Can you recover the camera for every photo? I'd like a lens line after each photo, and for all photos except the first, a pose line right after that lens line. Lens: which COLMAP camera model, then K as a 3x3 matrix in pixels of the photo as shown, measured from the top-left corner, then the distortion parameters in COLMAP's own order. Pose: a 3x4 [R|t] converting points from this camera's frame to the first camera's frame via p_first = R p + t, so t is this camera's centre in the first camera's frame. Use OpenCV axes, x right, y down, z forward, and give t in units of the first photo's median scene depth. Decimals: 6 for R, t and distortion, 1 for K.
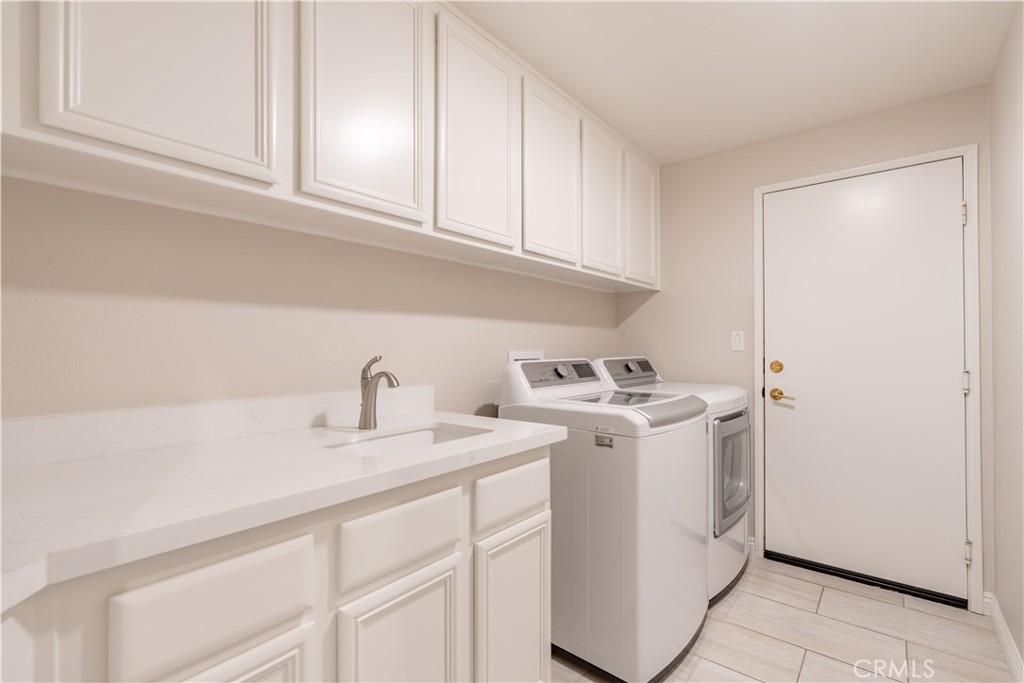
lens RADIAL K [[475.2, 0, 514.4], [0, 475.2, 342.3], [0, 0, 1]] dist [0.002419, -0.000687]
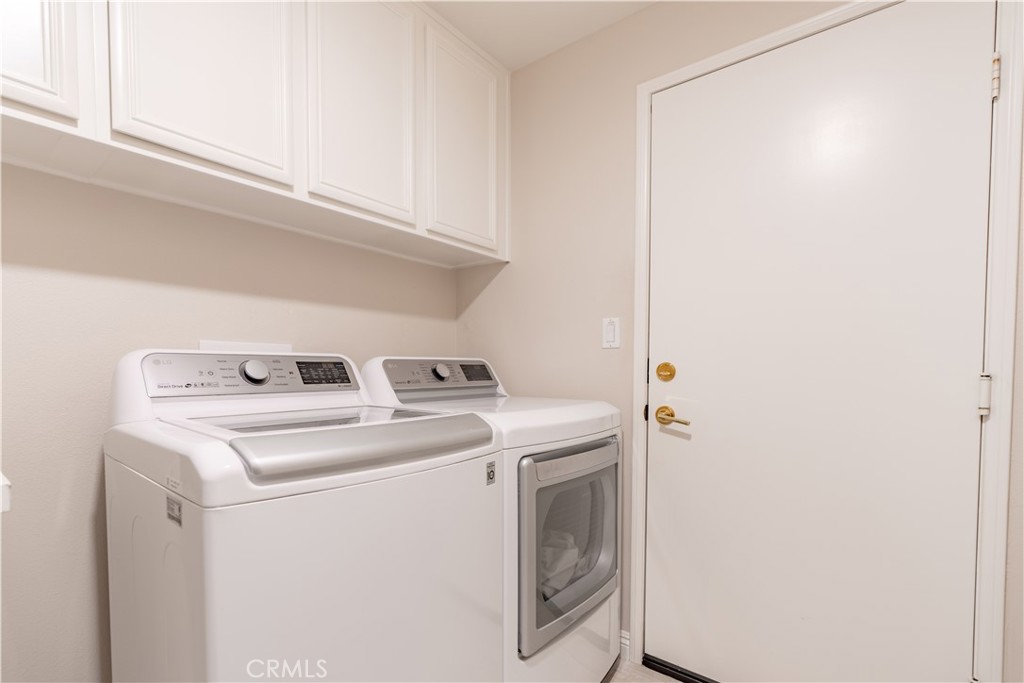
lens RADIAL K [[475.2, 0, 475.2], [0, 475.2, 383.5], [0, 0, 1]] dist [0.002419, -0.000687]
pose [[0.999227, 0.007312, -0.038615, 0.322918], [-0.005753, 0.999170, 0.040325, 0.042446], [0.038878, -0.040071, 0.998440, 0.360676]]
